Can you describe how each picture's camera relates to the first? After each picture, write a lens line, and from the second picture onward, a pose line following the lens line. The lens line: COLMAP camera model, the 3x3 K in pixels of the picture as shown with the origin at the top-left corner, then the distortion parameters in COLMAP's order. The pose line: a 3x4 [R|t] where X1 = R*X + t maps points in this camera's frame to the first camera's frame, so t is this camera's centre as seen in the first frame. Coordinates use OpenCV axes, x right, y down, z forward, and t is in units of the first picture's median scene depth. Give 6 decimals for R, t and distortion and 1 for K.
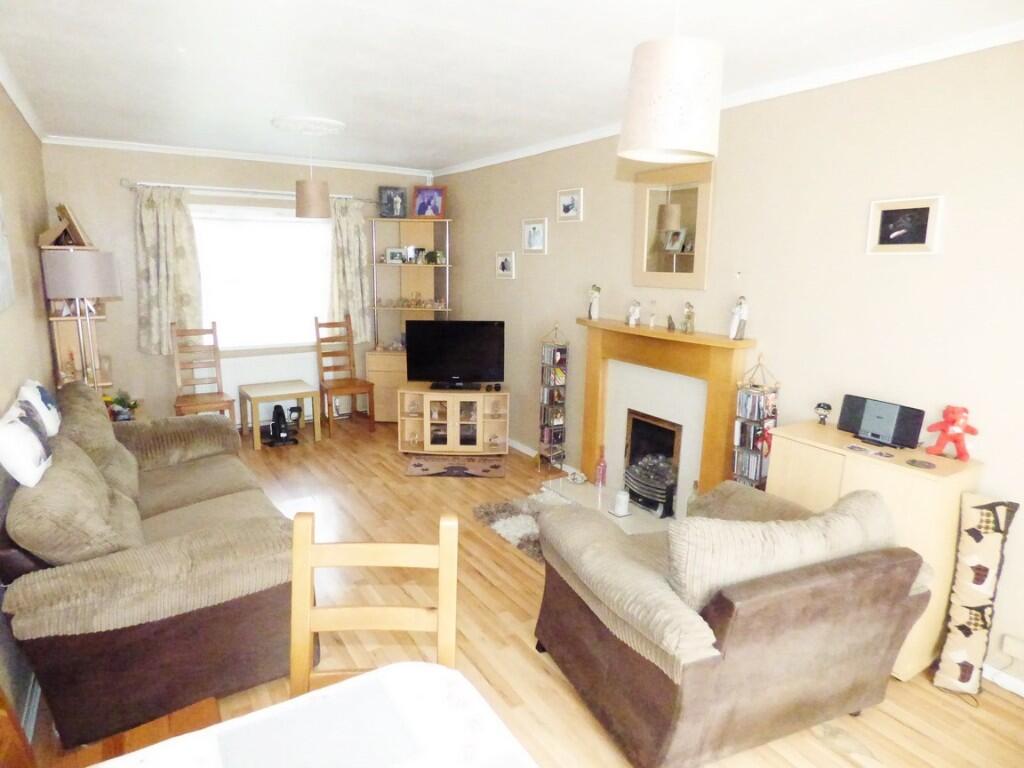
lens RADIAL K [[610.6, 0, 509.4], [0, 610.6, 377.8], [0, 0, 1]] dist [-0.008041, 0.004450]
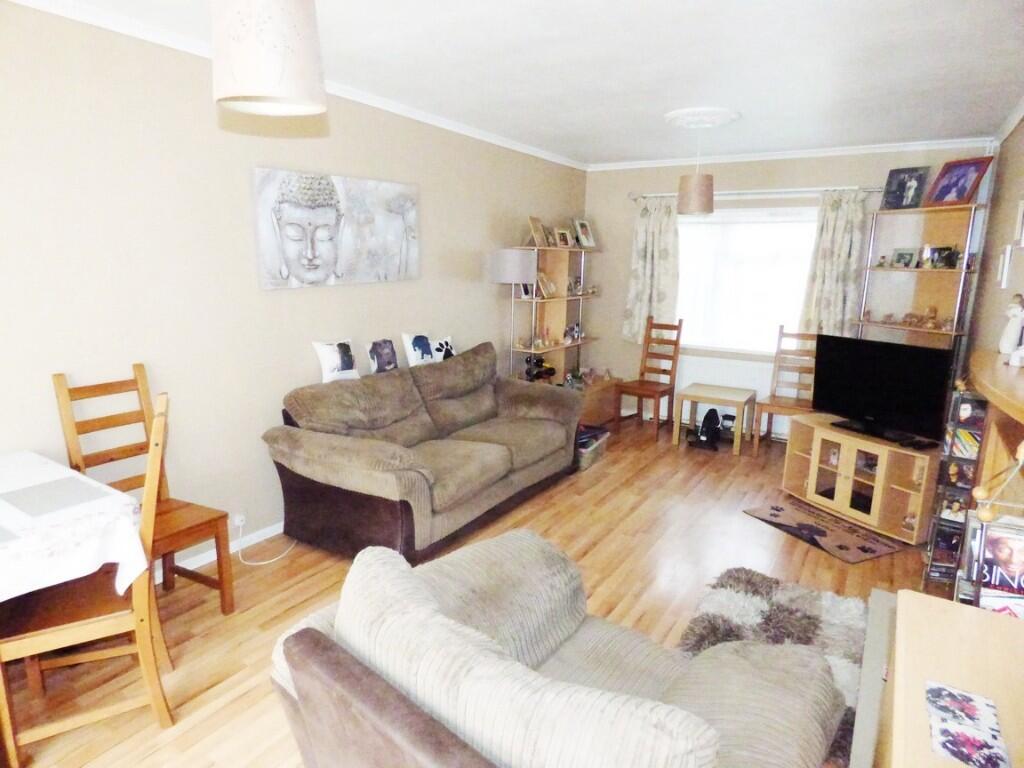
lens RADIAL K [[610.6, 0, 509.4], [0, 610.6, 377.8], [0, 0, 1]] dist [-0.008041, 0.004450]
pose [[0.421769, 0.162172, -0.892082, 0.374672], [-0.190051, 0.977831, 0.087905, -0.029567], [0.886561, 0.132465, 0.443240, 0.283817]]
